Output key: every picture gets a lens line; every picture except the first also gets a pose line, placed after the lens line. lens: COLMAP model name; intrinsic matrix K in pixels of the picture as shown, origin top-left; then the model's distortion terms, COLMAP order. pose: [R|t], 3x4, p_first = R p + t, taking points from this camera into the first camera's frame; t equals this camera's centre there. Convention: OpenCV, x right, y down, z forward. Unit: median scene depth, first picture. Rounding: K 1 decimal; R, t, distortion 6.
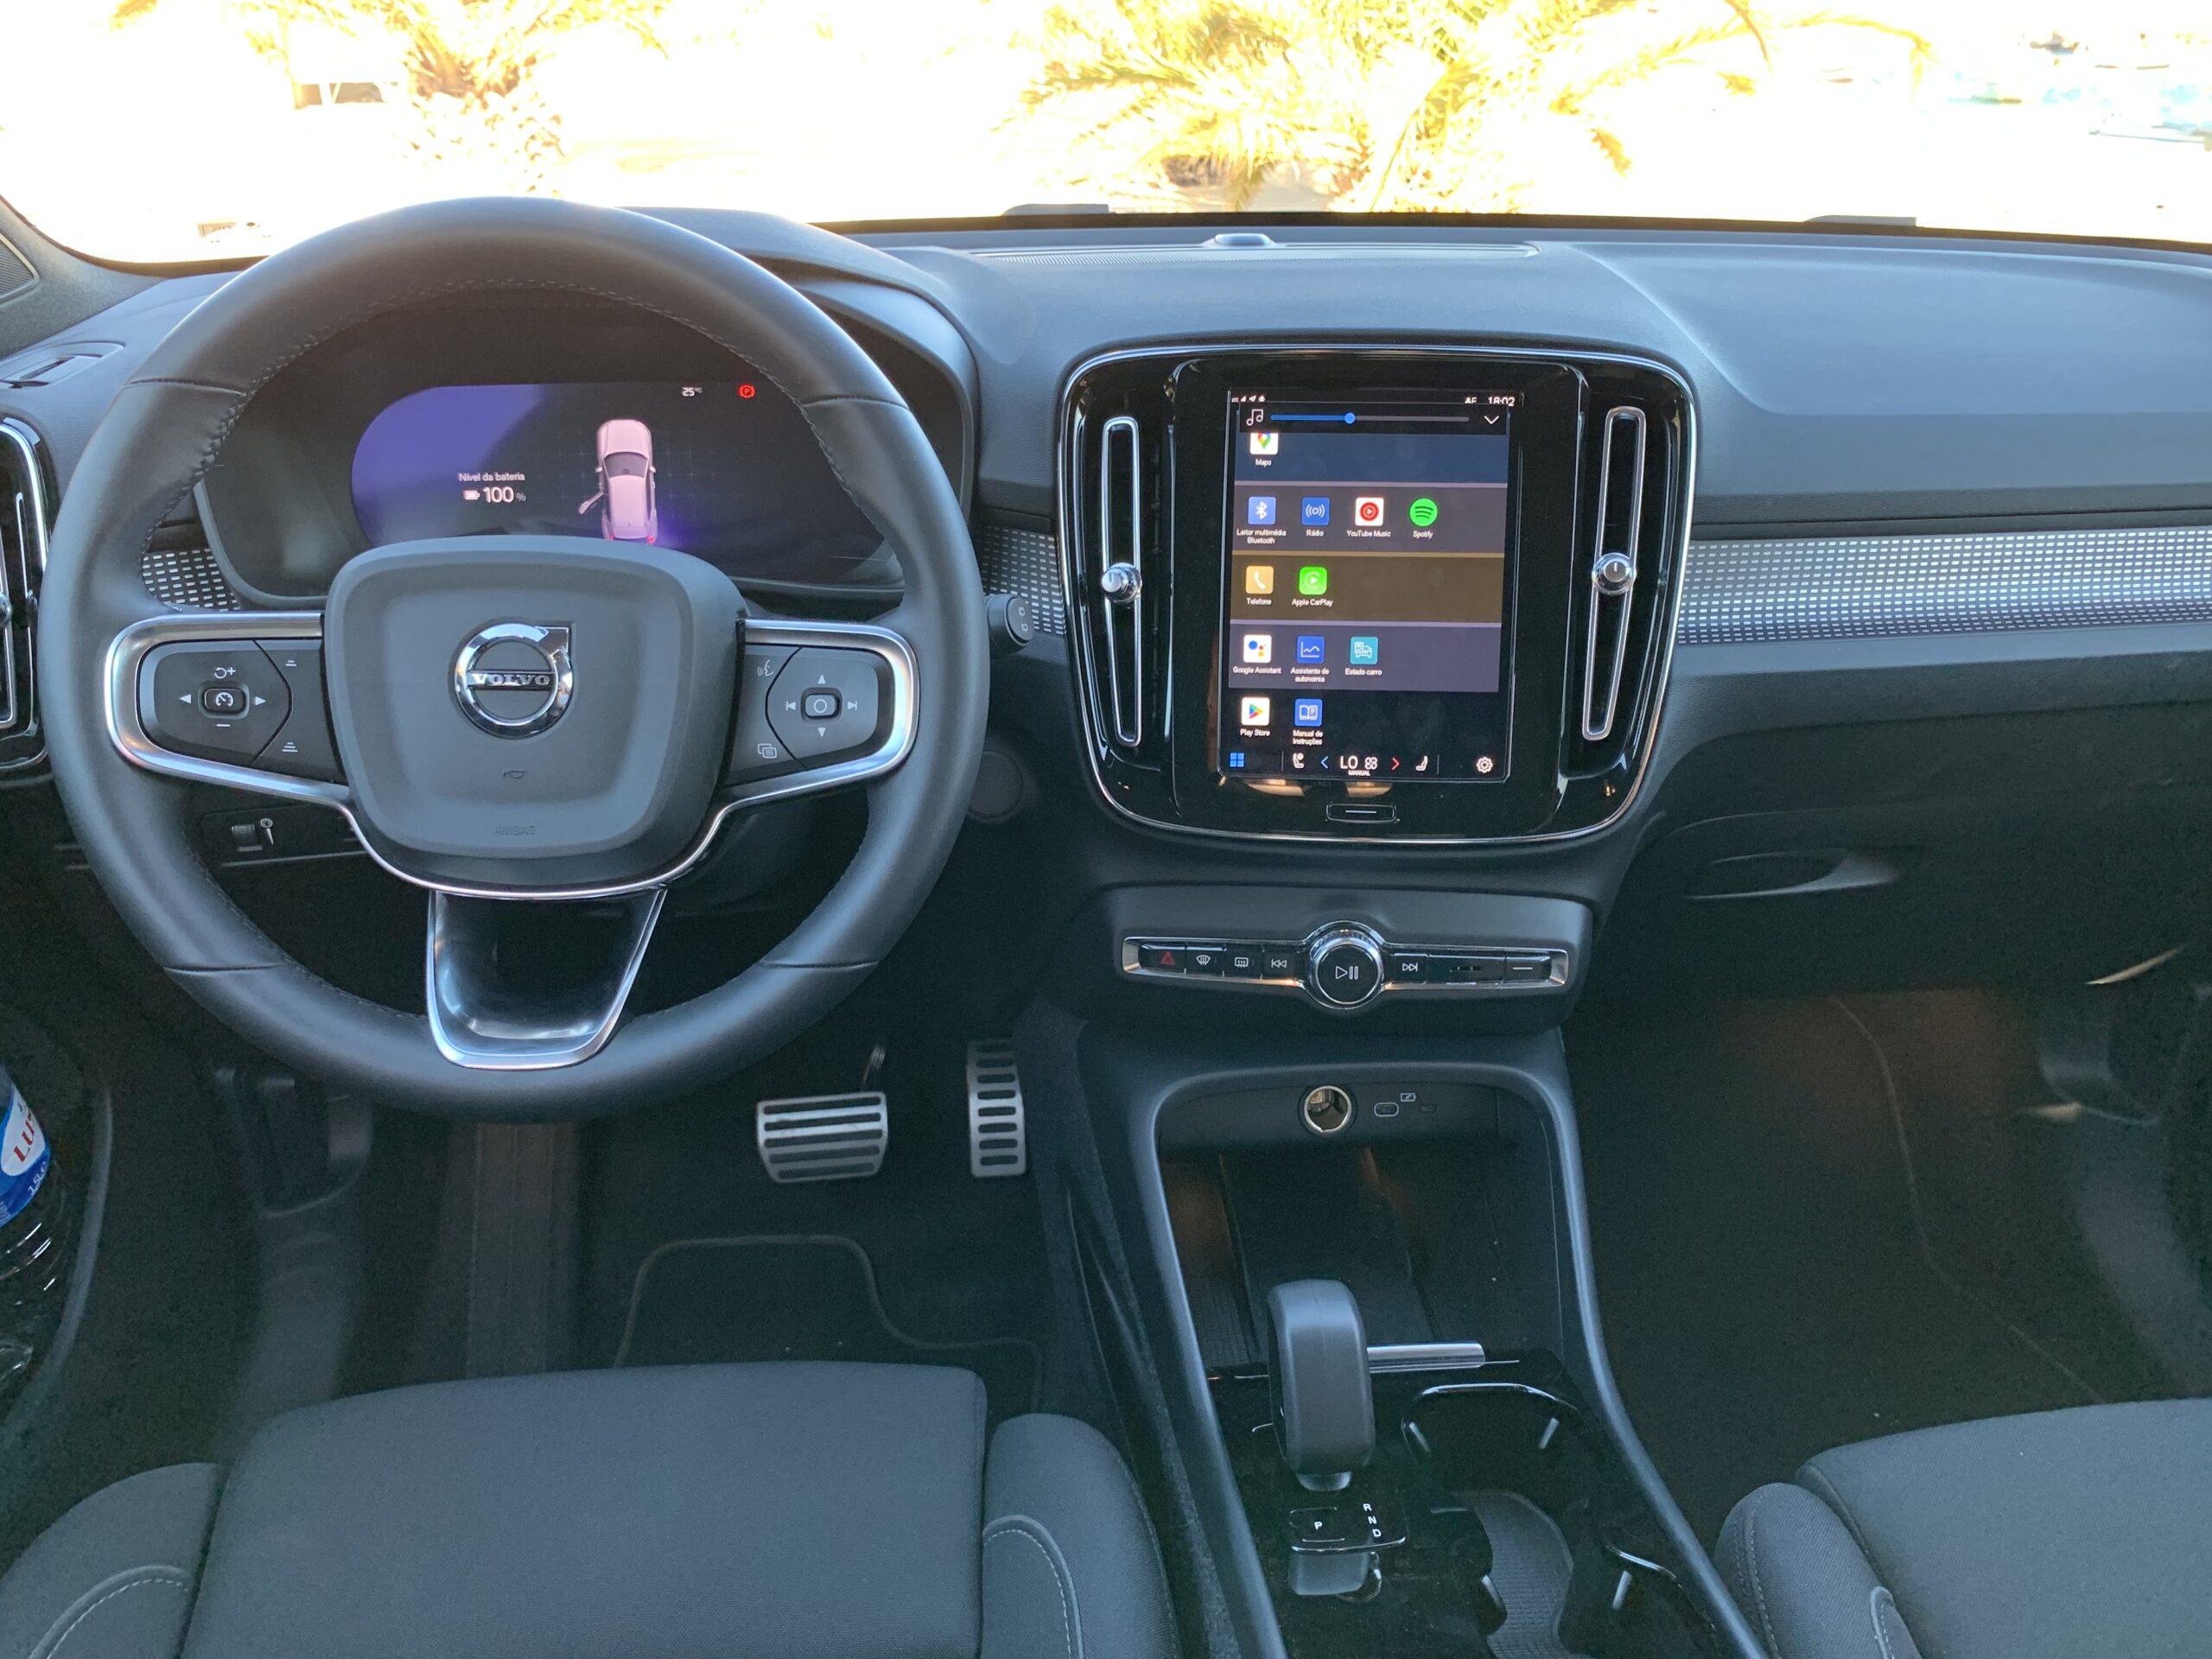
lens RADIAL K [[1647.6, 0, 1106.0], [0, 1647.6, 829.5], [0, 0, 1]] dist [0.108282, -0.281266]
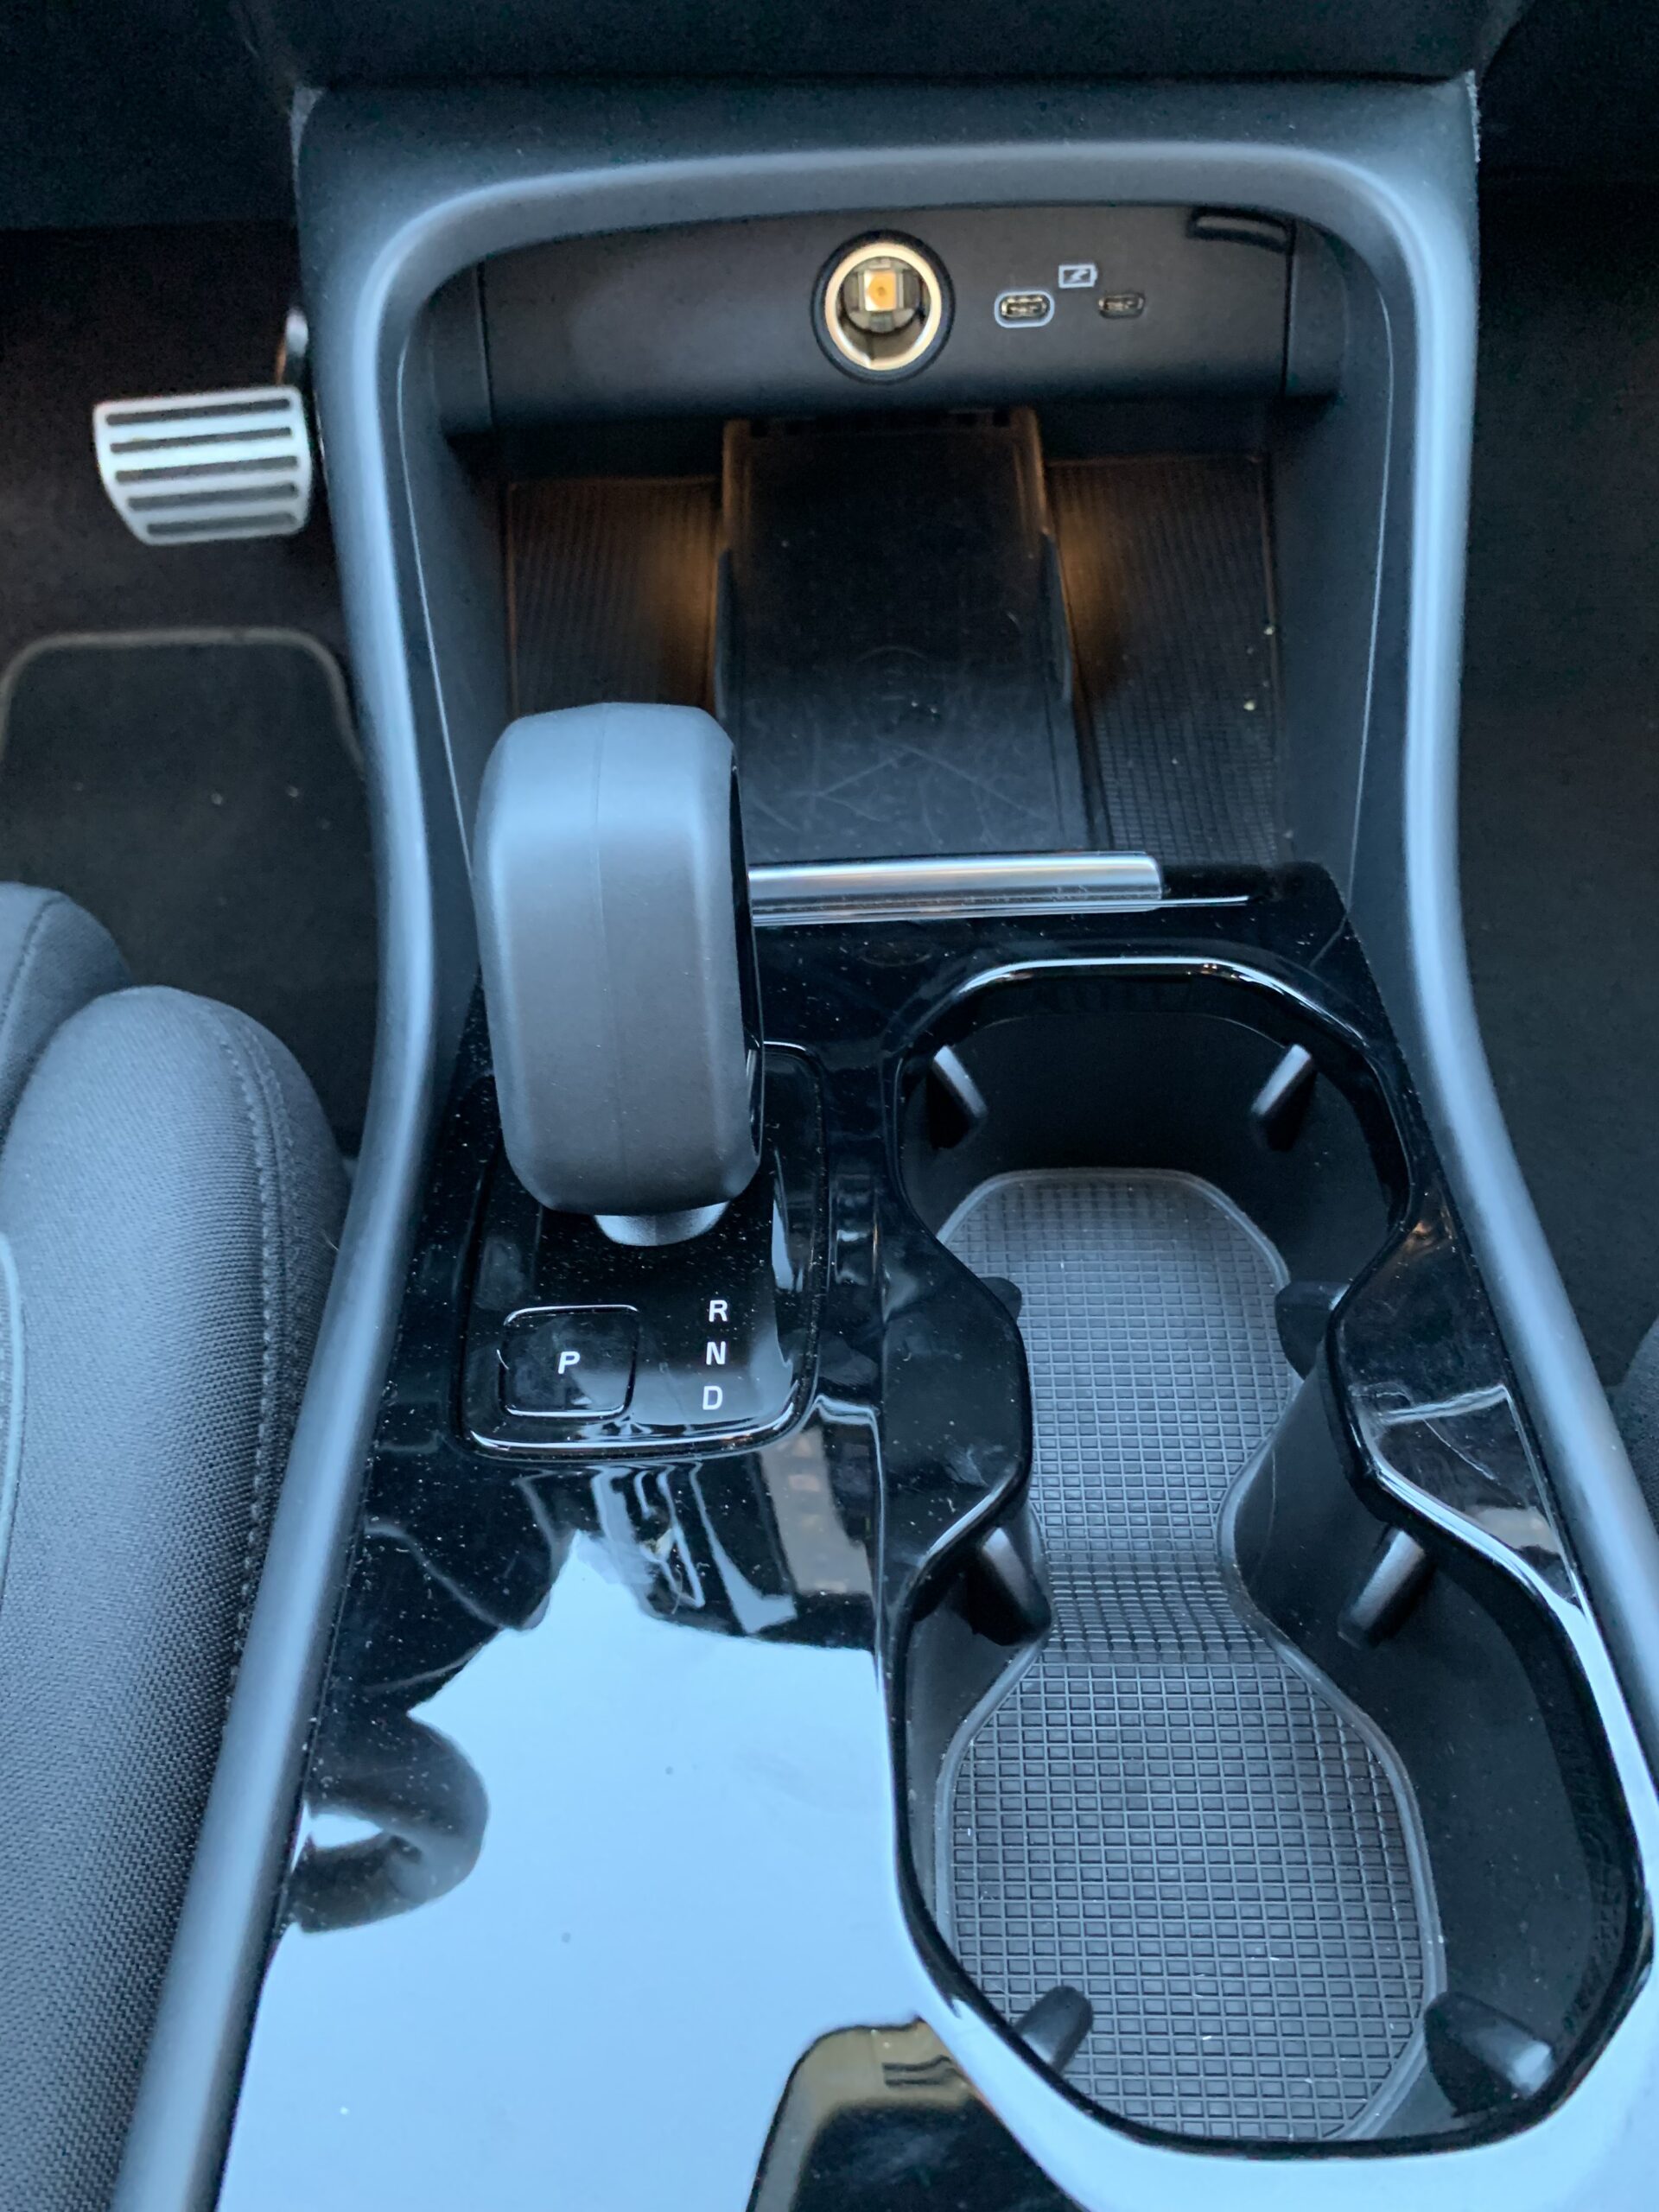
lens RADIAL K [[1698.7, 0, 818.1], [0, 1698.7, 1047.9], [0, 0, 1]] dist [0.024150, -0.057058]
pose [[0.995941, 0.032310, -0.084005, 0.179718], [0.008631, 0.894755, 0.446475, 0.159877], [0.089589, -0.445388, 0.890844, 0.594079]]
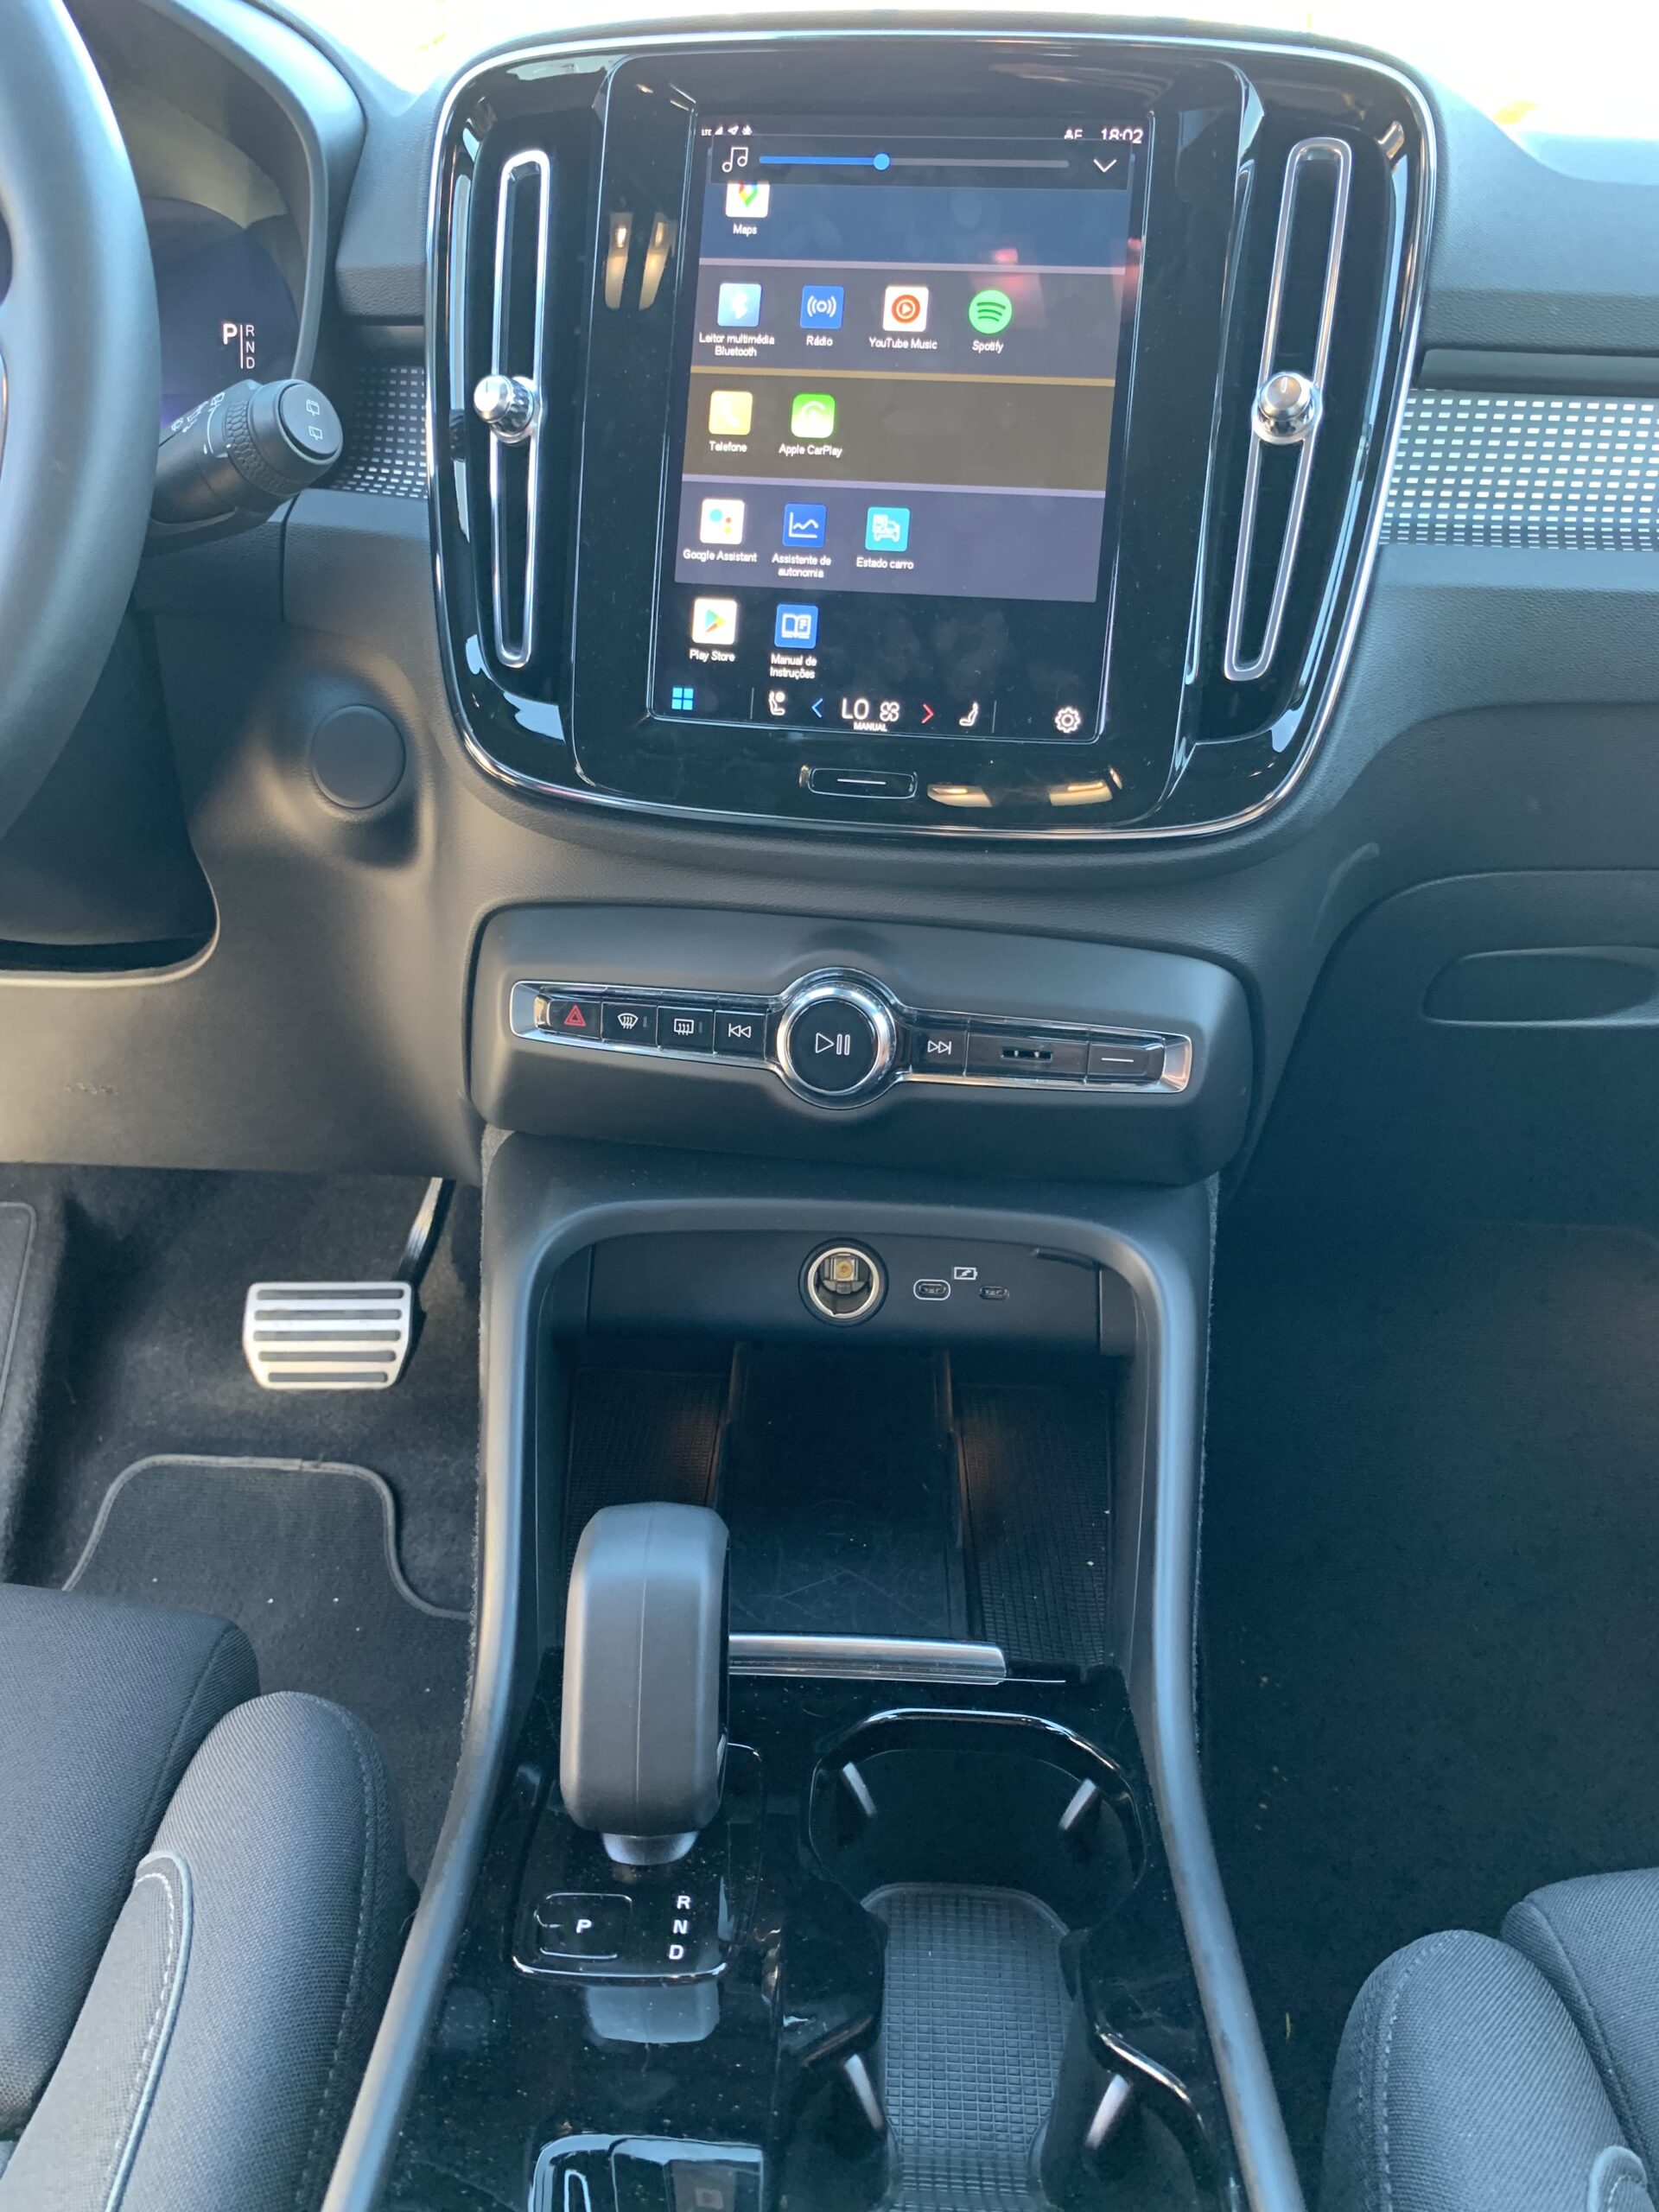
lens RADIAL K [[1654.1, 0, 829.5], [0, 1654.1, 1106.0], [0, 0, 1]] dist [0.006867, -0.063955]
pose [[0.993990, 0.066850, -0.086688, 0.203408], [-0.069008, 0.997371, -0.022135, 0.126038], [0.084981, 0.027984, 0.995990, 0.377222]]
